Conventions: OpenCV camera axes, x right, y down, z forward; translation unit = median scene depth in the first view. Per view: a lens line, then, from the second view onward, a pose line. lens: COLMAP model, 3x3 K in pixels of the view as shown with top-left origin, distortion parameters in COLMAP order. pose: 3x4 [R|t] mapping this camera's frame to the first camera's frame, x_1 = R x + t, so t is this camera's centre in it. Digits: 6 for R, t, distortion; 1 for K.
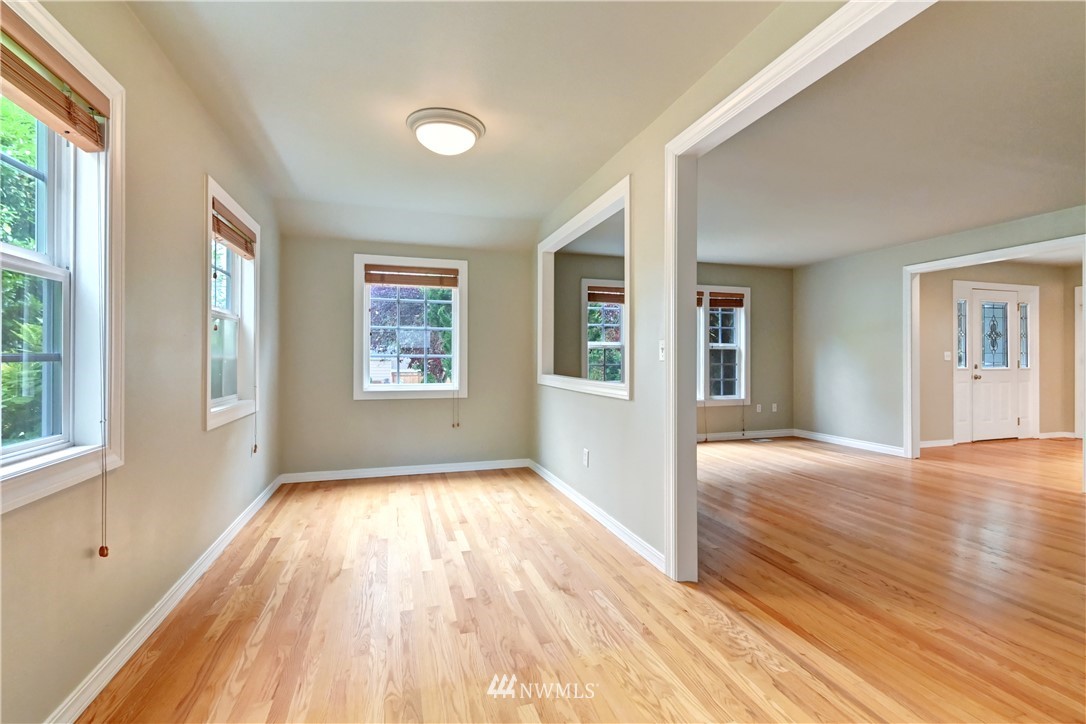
lens RADIAL K [[471.5, 0, 523.2], [0, 471.5, 356.9], [0, 0, 1]] dist [0.022021, -0.010842]
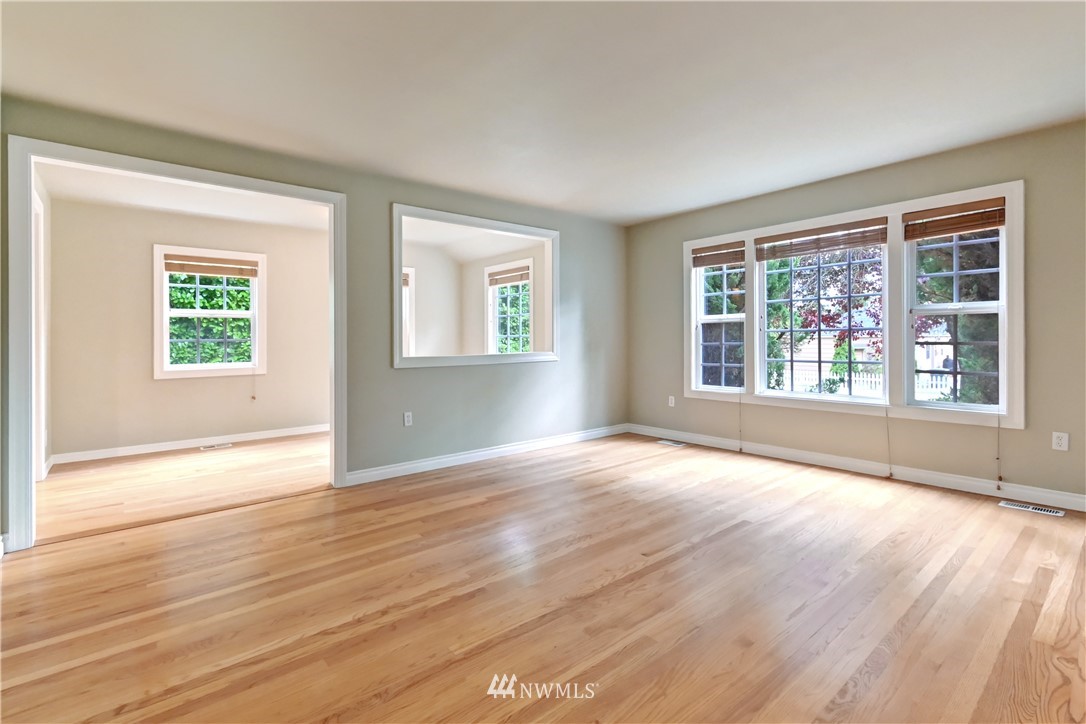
lens RADIAL K [[482.8, 0, 518.2], [0, 482.8, 343.3], [0, 0, 1]] dist [0.003297, 0.000413]
pose [[0.379263, 0.003689, -0.925281, 0.782919], [0.013750, 0.999859, 0.009622, 0.004206], [0.925187, -0.016372, 0.379159, 0.377377]]
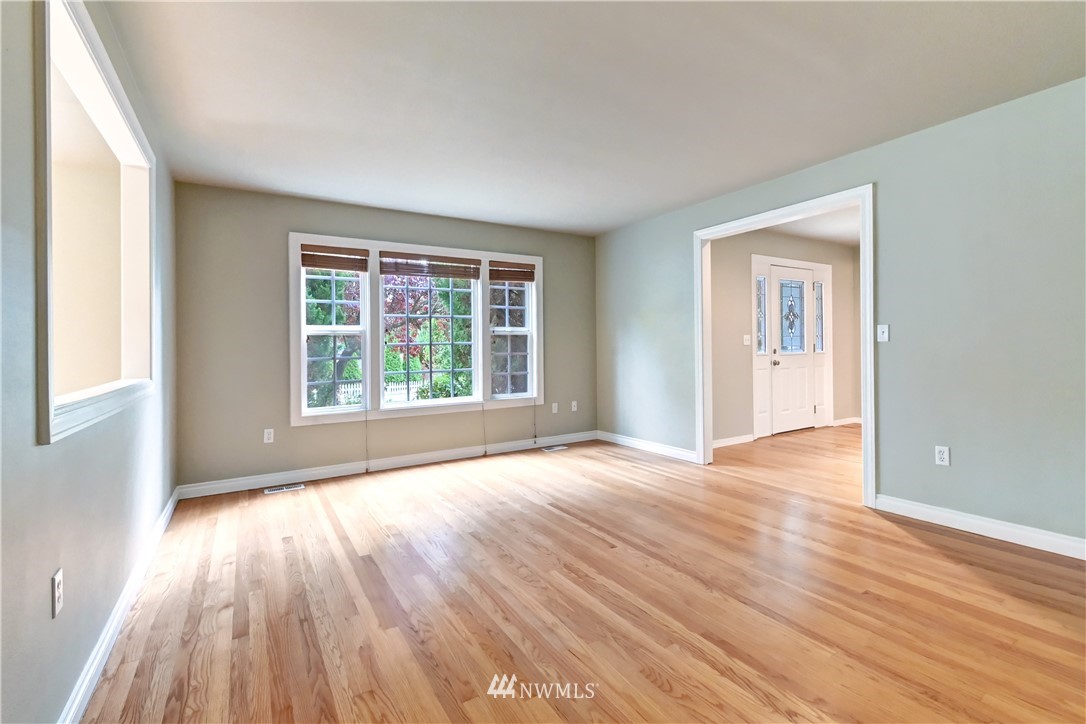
lens RADIAL K [[491.7, 0, 541.2], [0, 491.7, 352.1], [0, 0, 1]] dist [0.000351, -0.000205]
pose [[0.964725, -0.017909, 0.262650, 0.274328], [0.015430, 0.999815, 0.011500, 0.004263], [-0.262807, -0.007042, 0.964823, 0.215610]]
